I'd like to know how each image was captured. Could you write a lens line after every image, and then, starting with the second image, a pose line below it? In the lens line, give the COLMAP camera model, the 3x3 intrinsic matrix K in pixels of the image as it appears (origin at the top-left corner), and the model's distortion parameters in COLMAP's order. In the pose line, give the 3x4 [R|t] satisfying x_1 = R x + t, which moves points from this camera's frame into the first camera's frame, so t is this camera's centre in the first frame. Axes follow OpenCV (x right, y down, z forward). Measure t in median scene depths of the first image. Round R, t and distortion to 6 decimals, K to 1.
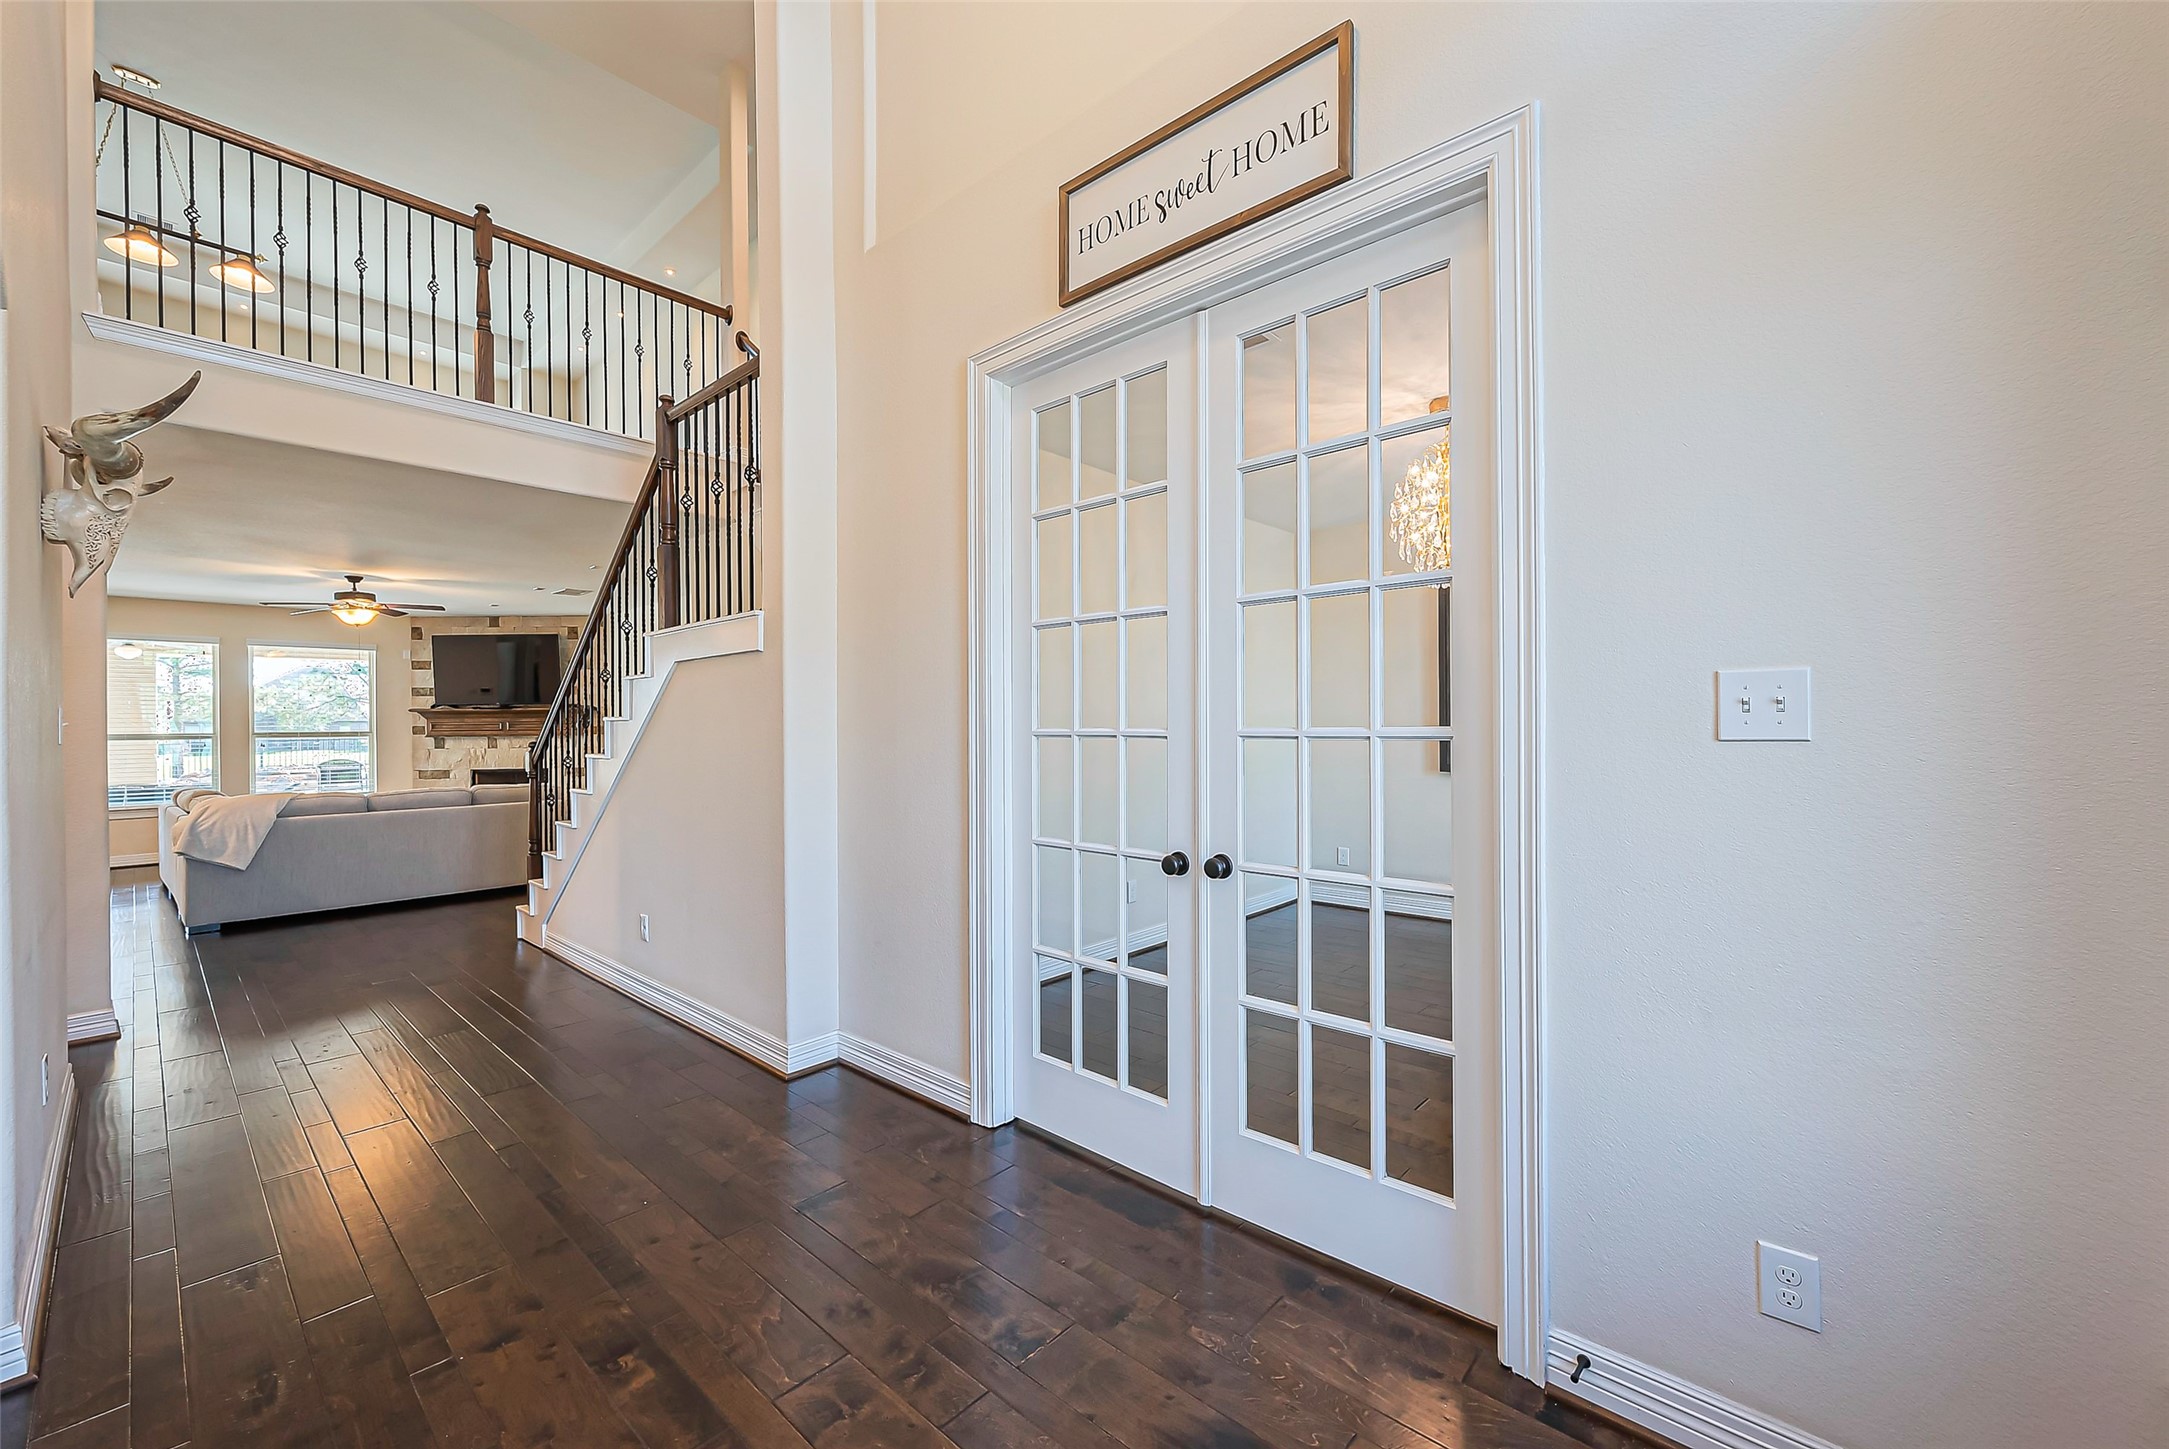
lens RADIAL K [[863.4, 0, 1083.6], [0, 863.4, 728.0], [0, 0, 1]] dist [0.001507, 0.000181]
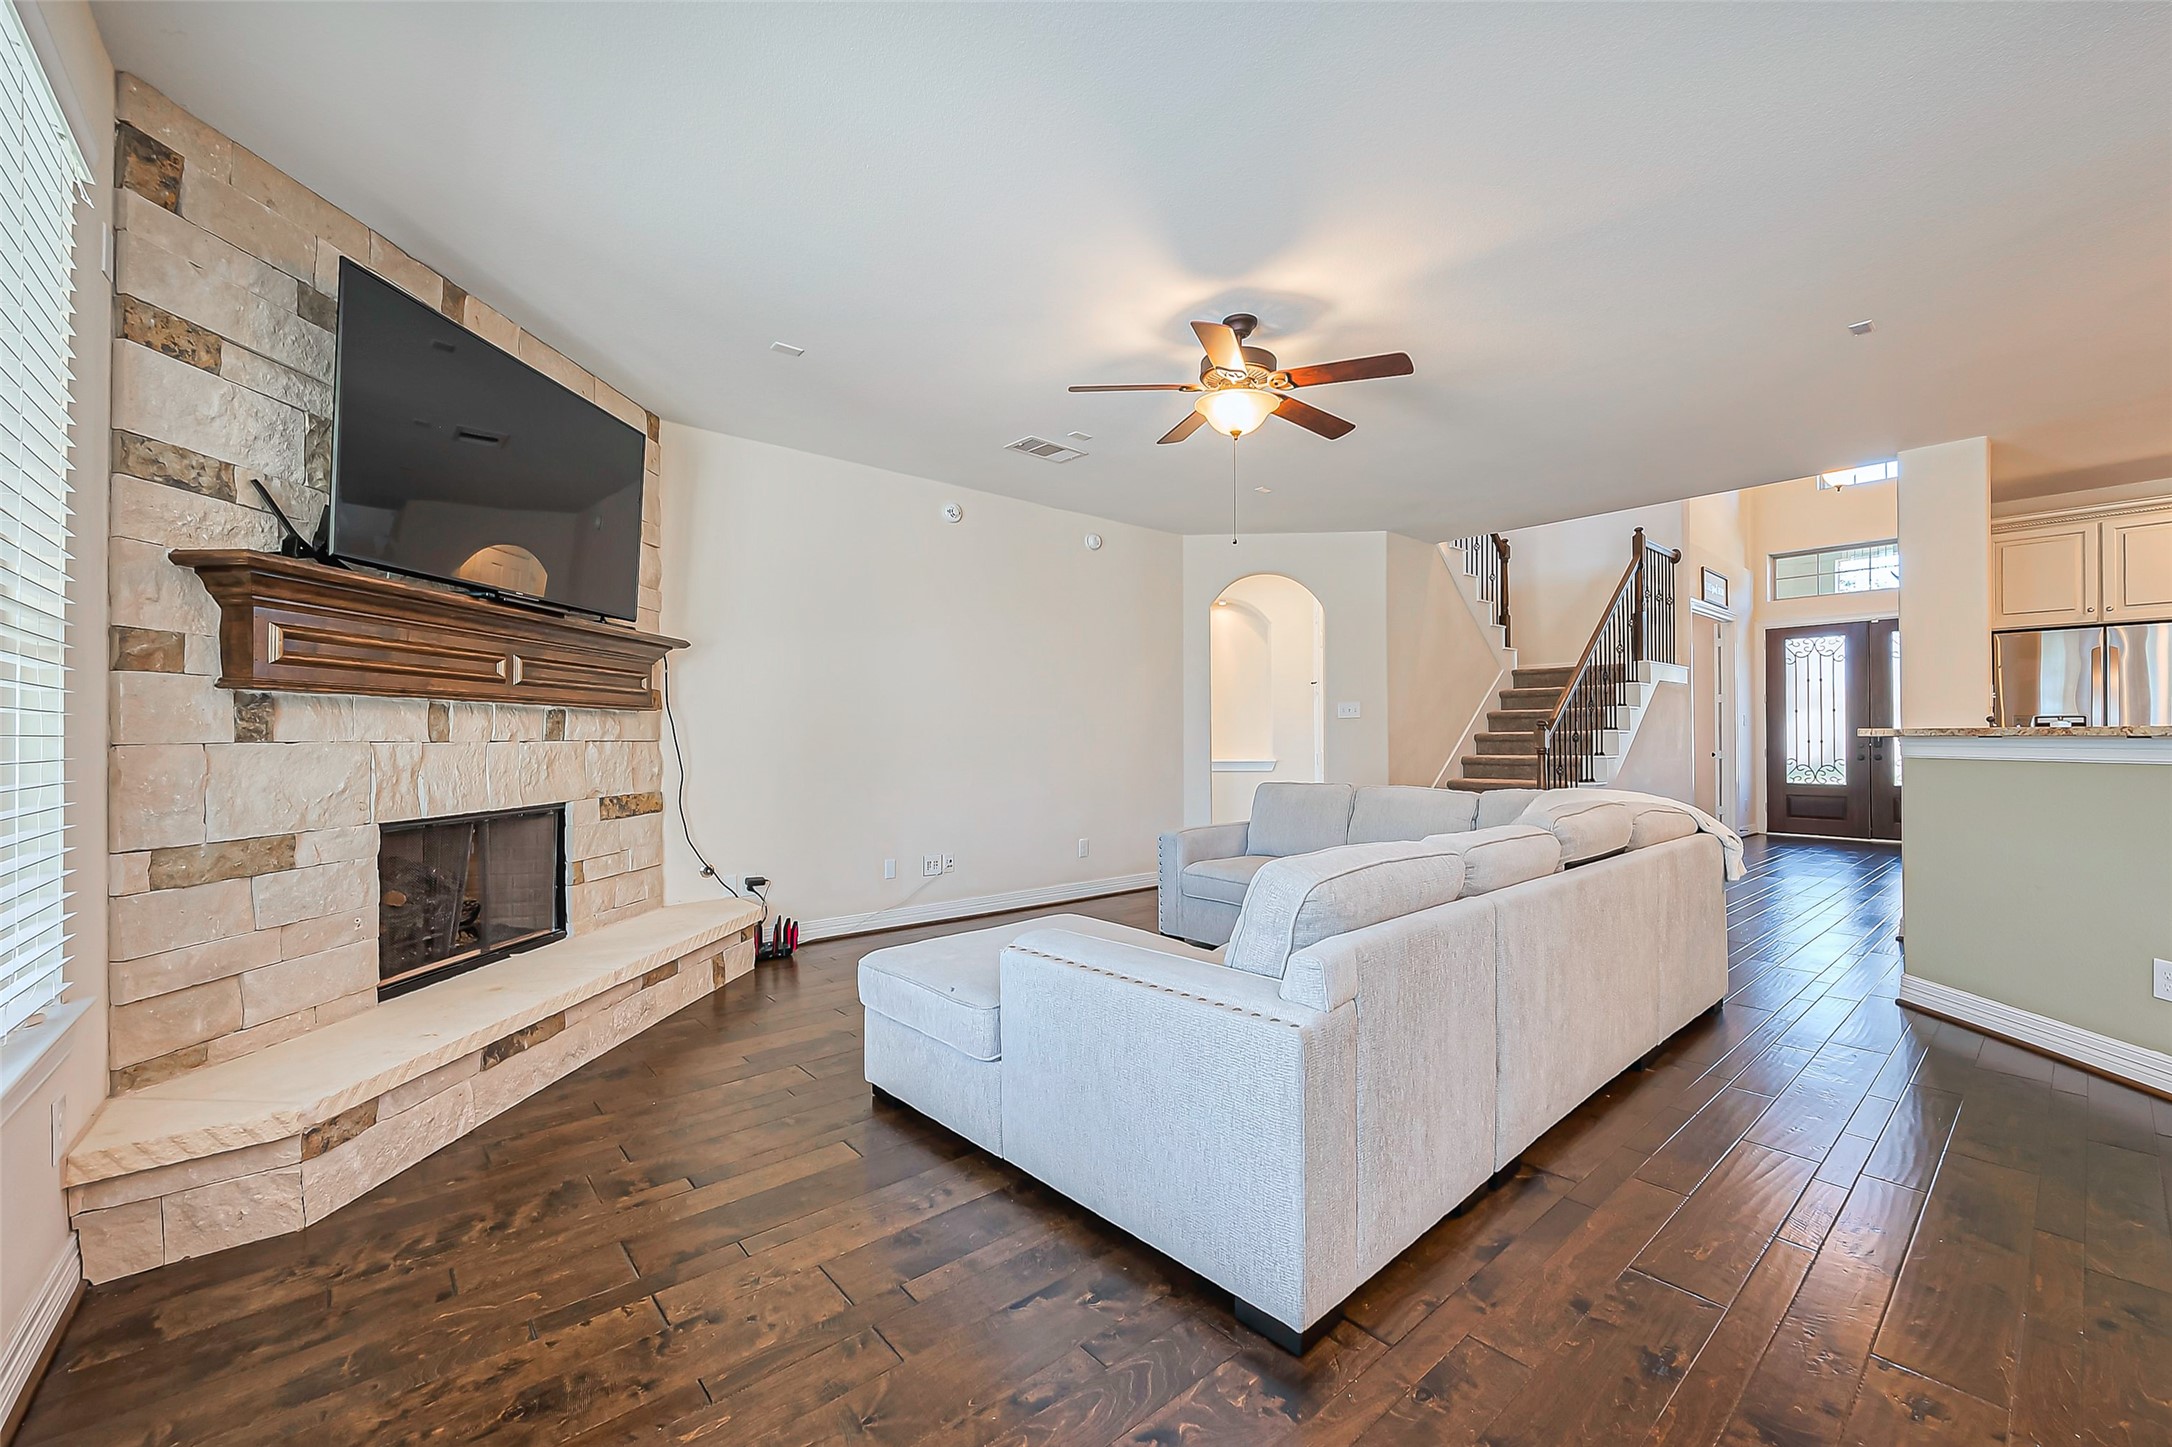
lens RADIAL K [[864.6, 0, 1087.1], [0, 864.6, 726.2], [0, 0, 1]] dist [0.001507, 0.000181]
pose [[0.121006, 0.013993, 0.992553, -0.946150], [-0.000146, 0.999901, -0.014079, 0.023077], [-0.992652, 0.001559, 0.120996, 0.762916]]
